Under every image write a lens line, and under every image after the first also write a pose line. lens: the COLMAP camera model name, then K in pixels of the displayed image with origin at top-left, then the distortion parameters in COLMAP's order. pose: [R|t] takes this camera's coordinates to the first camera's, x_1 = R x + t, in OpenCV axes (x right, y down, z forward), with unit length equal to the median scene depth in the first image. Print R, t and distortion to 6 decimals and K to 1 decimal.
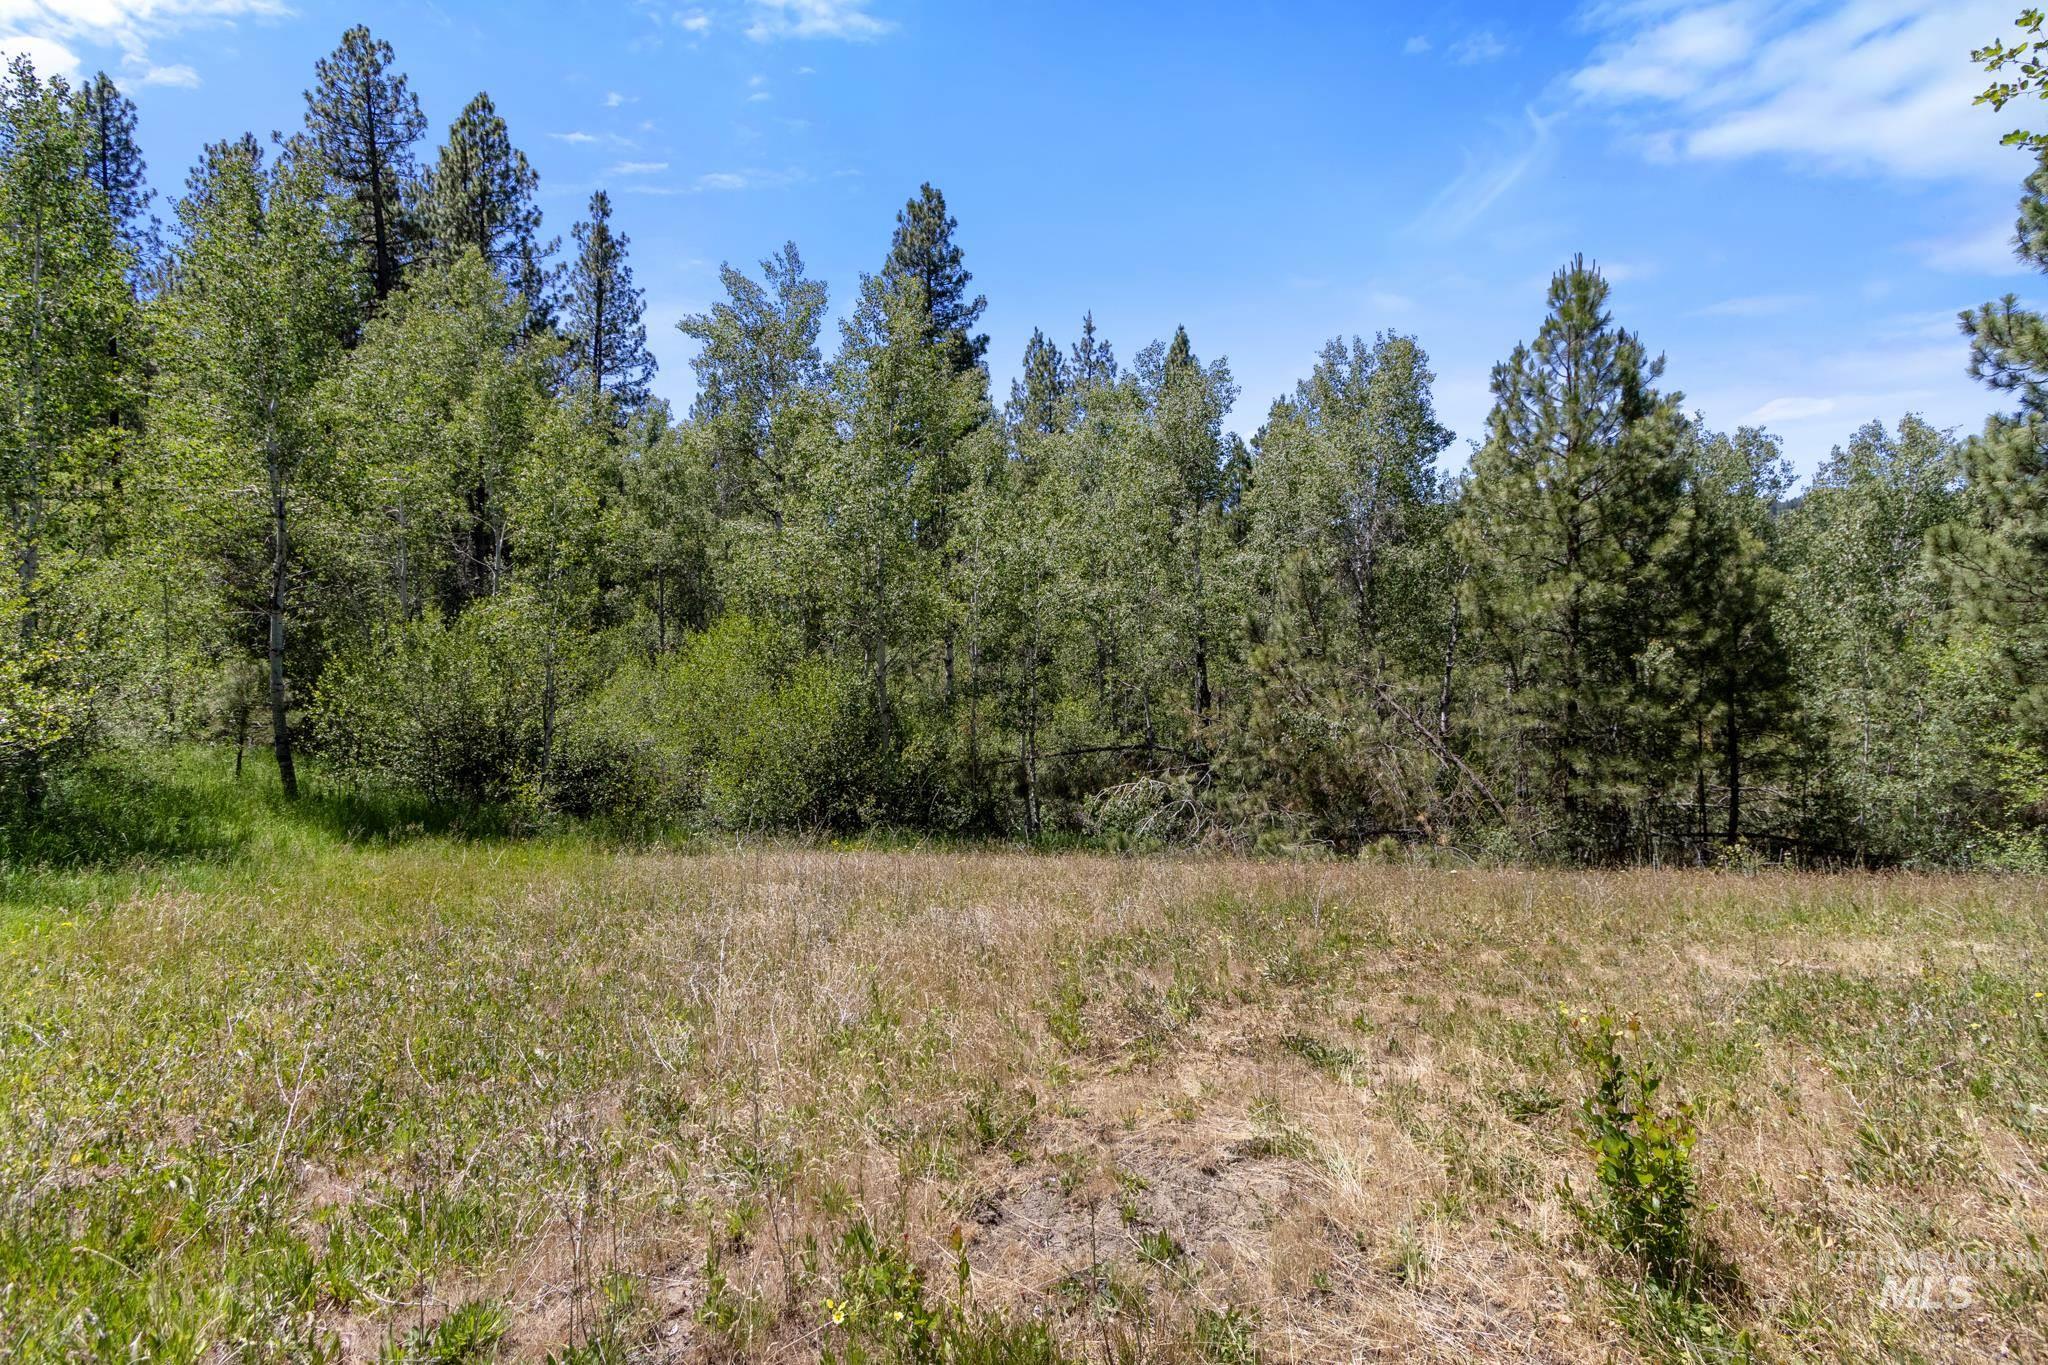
lens RADIAL K [[964.3, 0, 1014.9], [0, 964.3, 663.8], [0, 0, 1]] dist [0.003113, 0.000173]
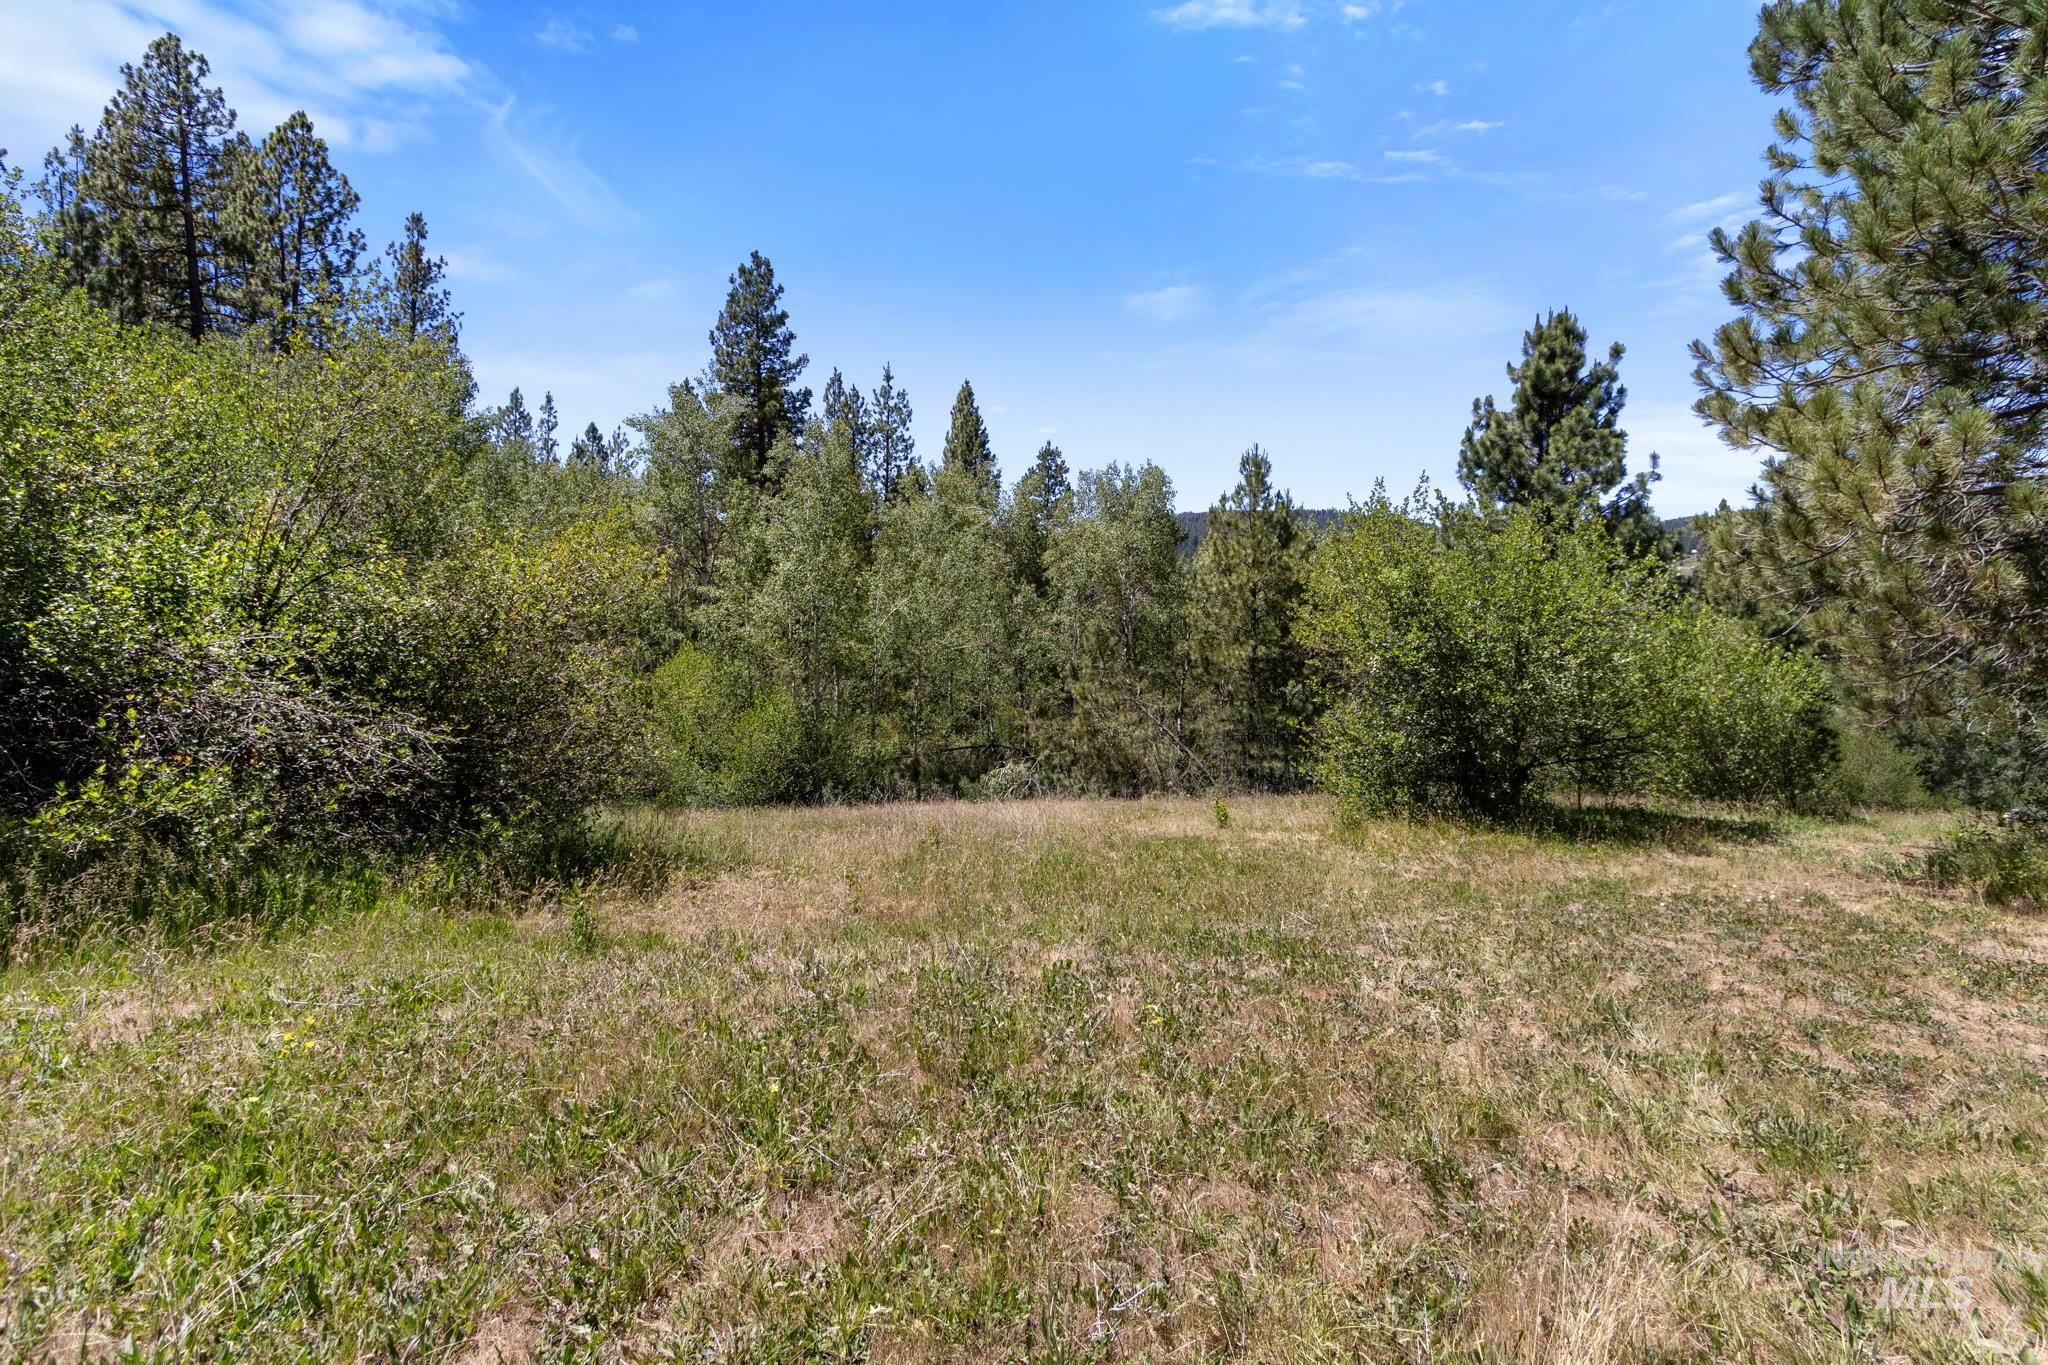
lens RADIAL K [[963.1, 0, 1023.4], [0, 963.1, 653.8], [0, 0, 1]] dist [0.001630, 0.000095]
pose [[0.965724, 0.006055, 0.259500, -0.156675], [-0.003457, 0.999939, -0.010466, -0.030084], [-0.259548, 0.009210, 0.965686, -0.334982]]
